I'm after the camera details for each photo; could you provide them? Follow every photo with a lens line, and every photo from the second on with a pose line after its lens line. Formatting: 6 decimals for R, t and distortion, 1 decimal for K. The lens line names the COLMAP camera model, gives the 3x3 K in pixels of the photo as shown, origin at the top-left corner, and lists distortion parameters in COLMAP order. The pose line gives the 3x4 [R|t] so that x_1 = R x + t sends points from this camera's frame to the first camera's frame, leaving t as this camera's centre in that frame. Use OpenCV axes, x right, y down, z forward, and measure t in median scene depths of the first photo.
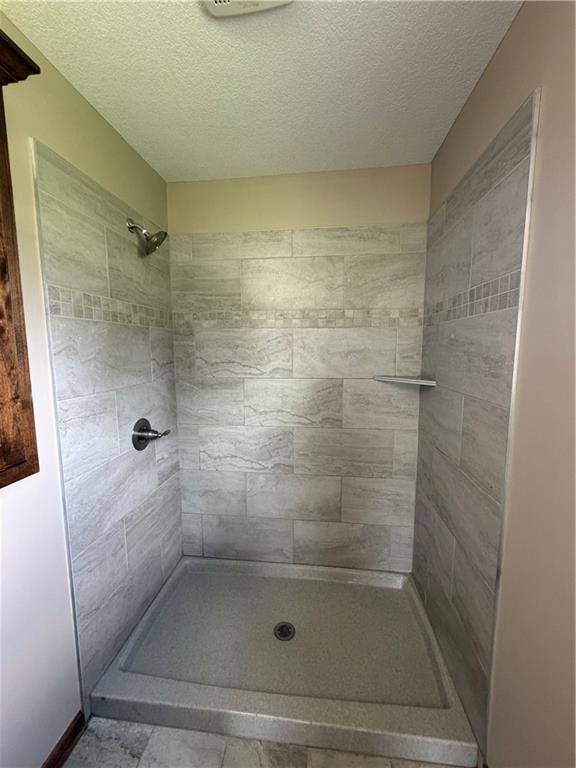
lens RADIAL K [[306.1, 0, 289.3], [0, 306.1, 381.7], [0, 0, 1]] dist [0.001647, -0.000261]
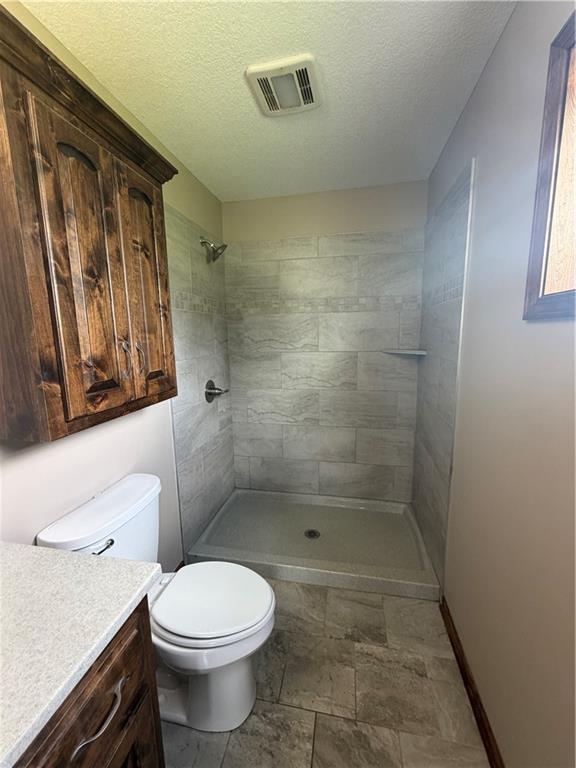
lens RADIAL K [[306.1, 0, 288.4], [0, 306.1, 382.0], [0, 0, 1]] dist [0.001647, -0.000261]
pose [[0.996248, 0.000300, -0.086543, -0.003016], [0.003842, 0.998855, 0.047689, 0.055374], [0.086458, -0.047843, 0.995106, -0.318609]]
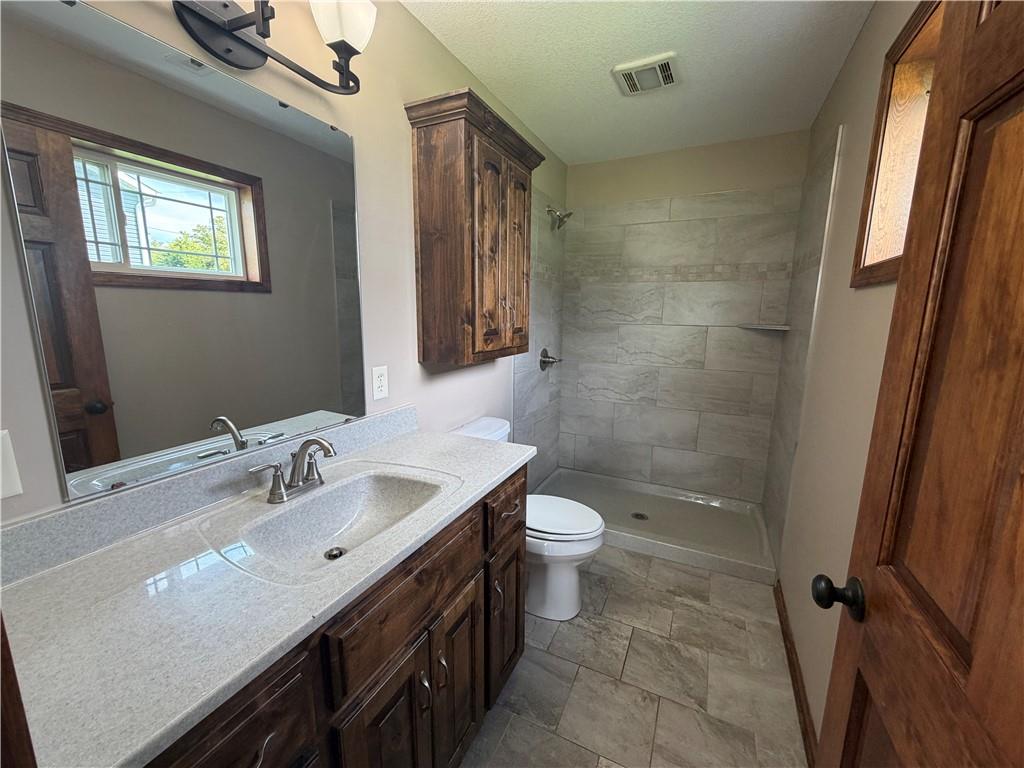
lens RADIAL K [[408.2, 0, 511.1], [0, 408.2, 384.3], [0, 0, 1]] dist [0.001647, -0.000261]
pose [[0.939885, 0.073631, -0.333459, 0.006755], [-0.051465, 0.995867, 0.074838, 0.133461], [0.337591, -0.053178, 0.939789, -0.717269]]
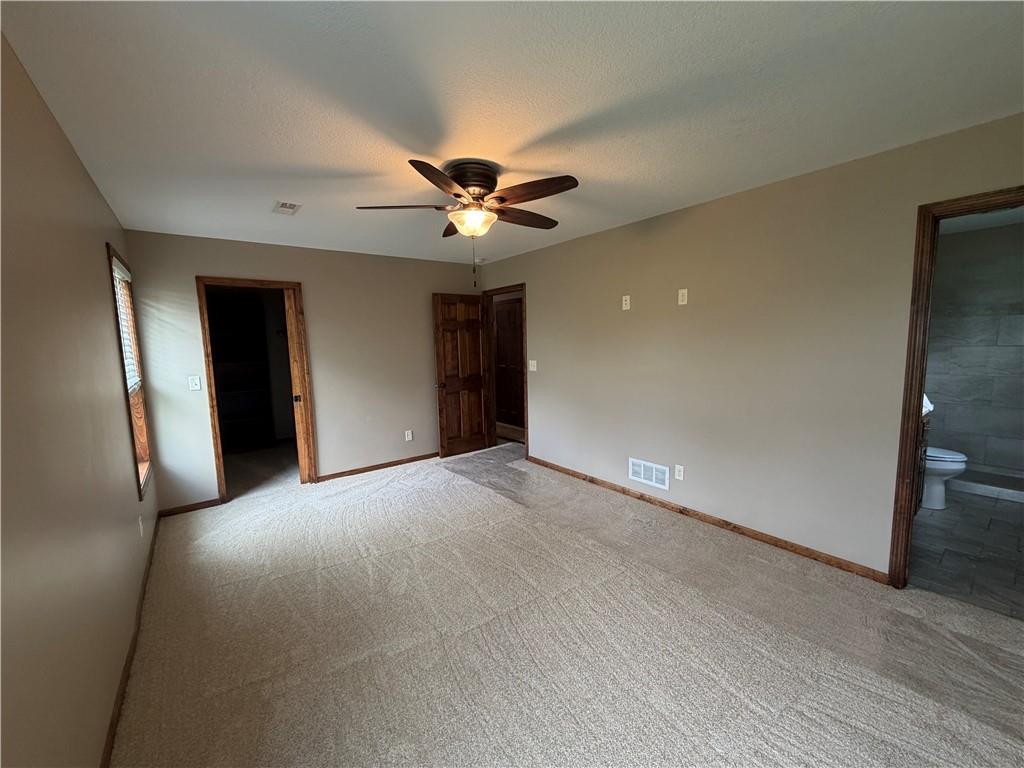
lens RADIAL K [[408.2, 0, 507.0], [0, 408.2, 384.6], [0, 0, 1]] dist [0.001647, -0.000261]
pose [[0.688760, 0.067543, -0.721837, -0.206350], [-0.061296, 0.997511, 0.034852, 0.286824], [0.722394, 0.020241, 0.691185, -2.456664]]
